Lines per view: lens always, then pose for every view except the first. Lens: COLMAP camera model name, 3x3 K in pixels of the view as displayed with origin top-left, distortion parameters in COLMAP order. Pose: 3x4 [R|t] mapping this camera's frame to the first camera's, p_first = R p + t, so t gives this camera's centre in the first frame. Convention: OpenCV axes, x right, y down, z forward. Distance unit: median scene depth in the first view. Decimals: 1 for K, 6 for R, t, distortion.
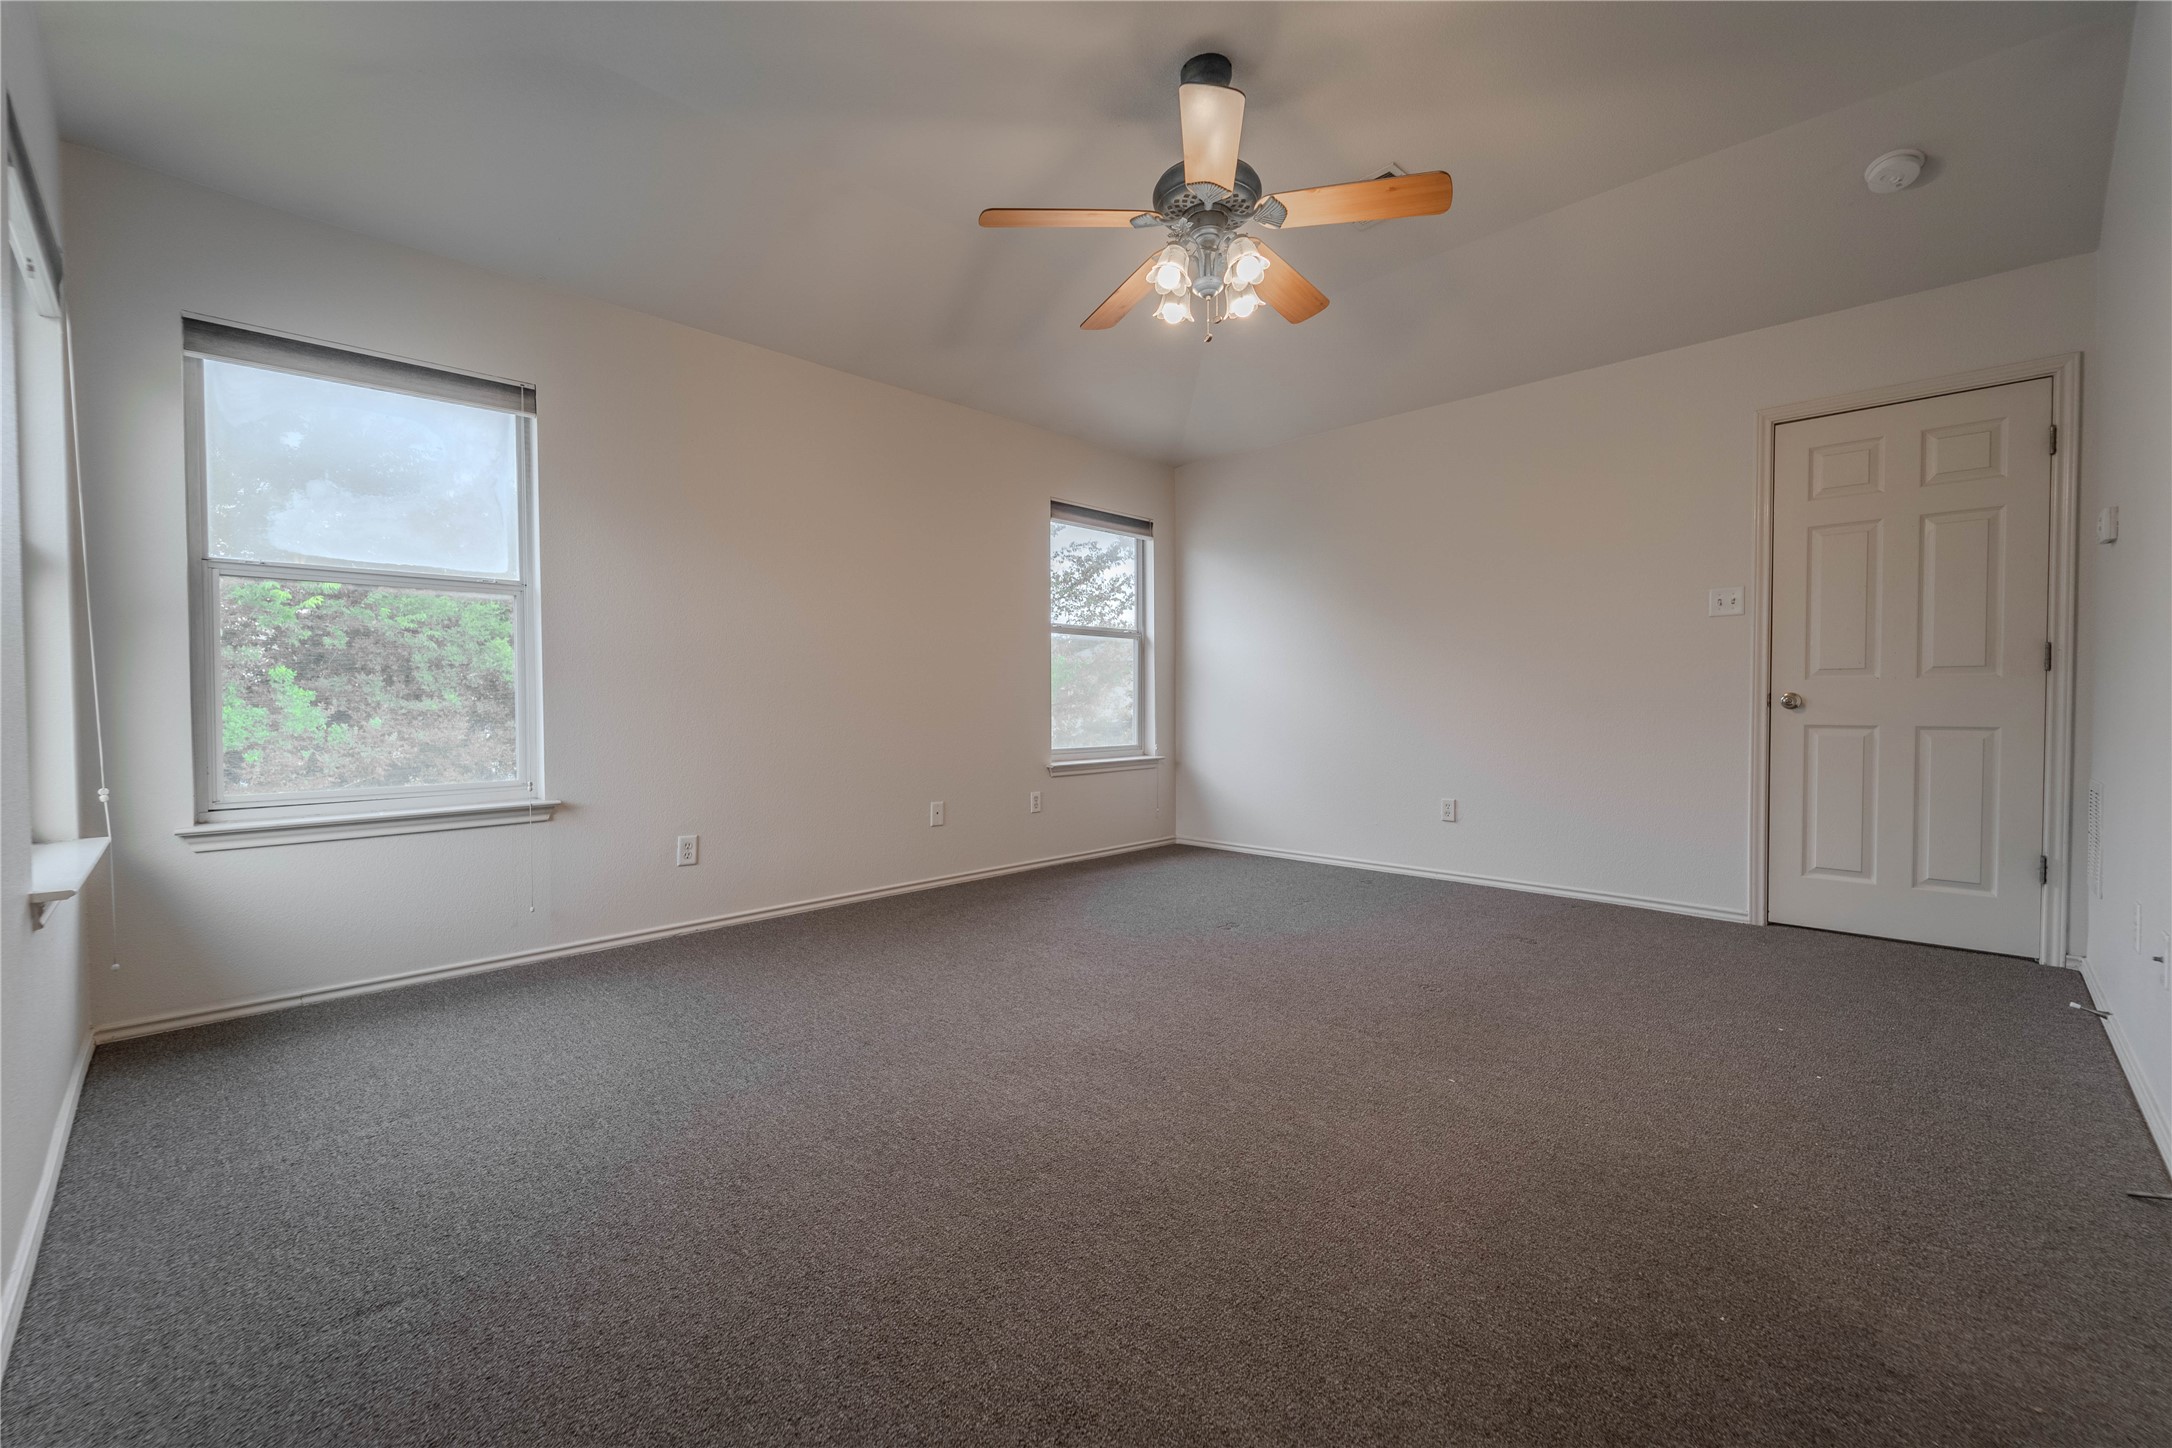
lens RADIAL K [[909.2, 0, 1086.0], [0, 909.2, 724.0], [0, 0, 1]] dist [0.000935, -0.000133]
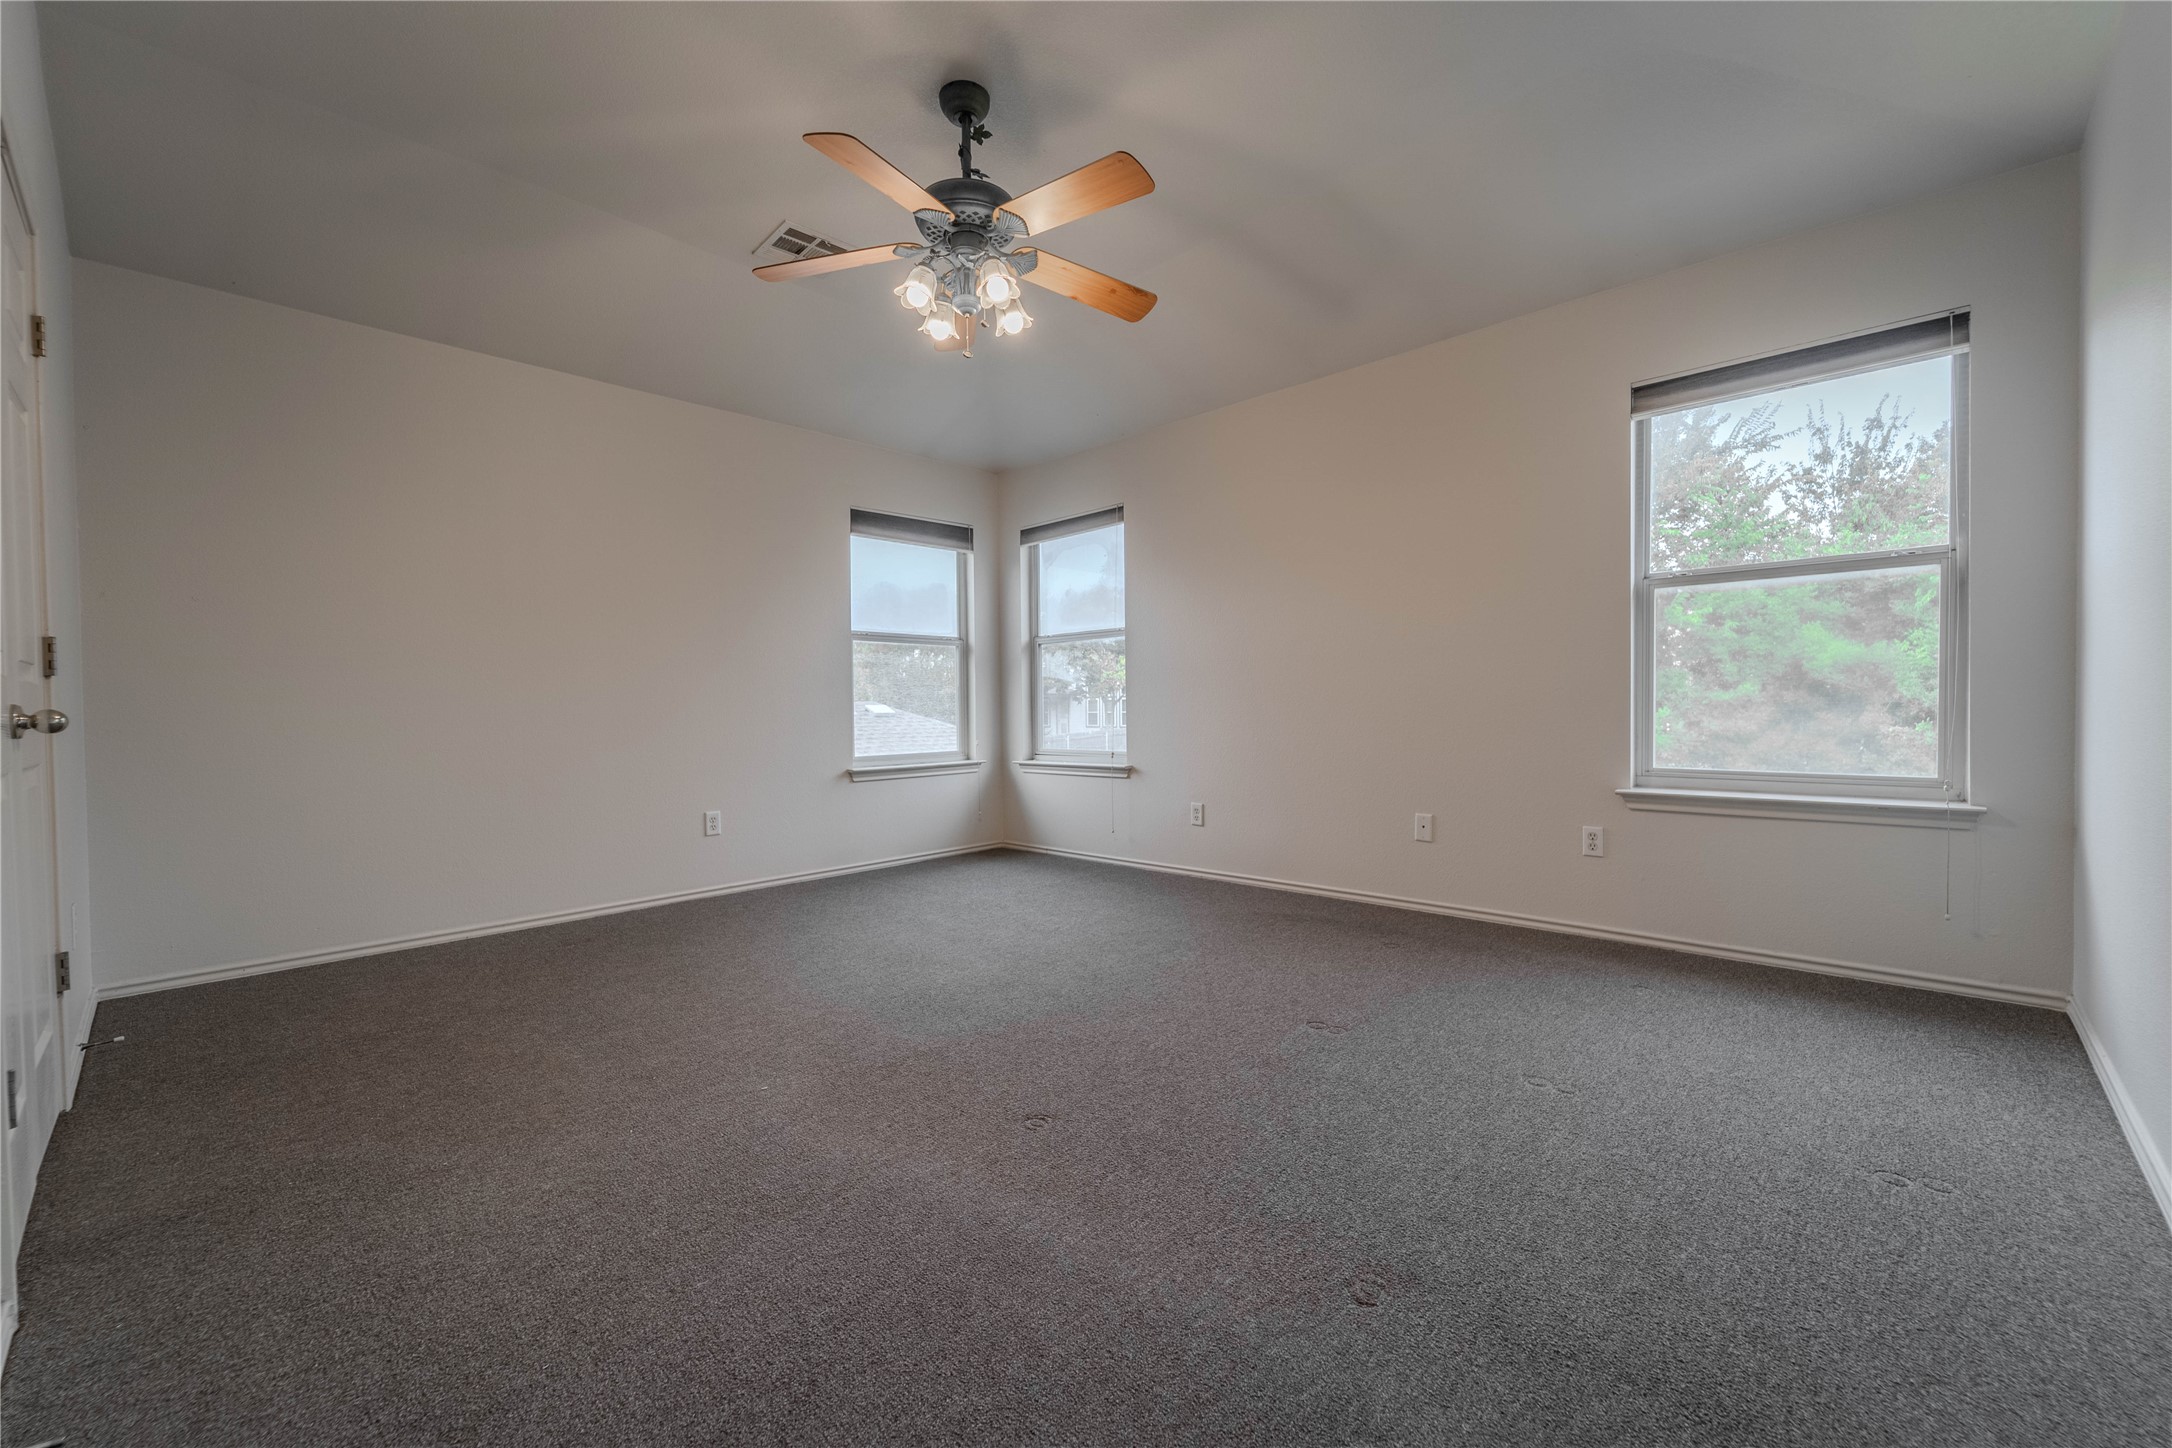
lens RADIAL K [[877.9, 0, 1089.4], [0, 877.9, 723.1], [0, 0, 1]] dist [0.000416, -0.000714]
pose [[0.033397, 0.026137, -0.999100, 0.893246], [-0.011700, 0.999600, 0.025759, -0.024051], [0.999374, 0.010829, 0.033689, 0.892009]]
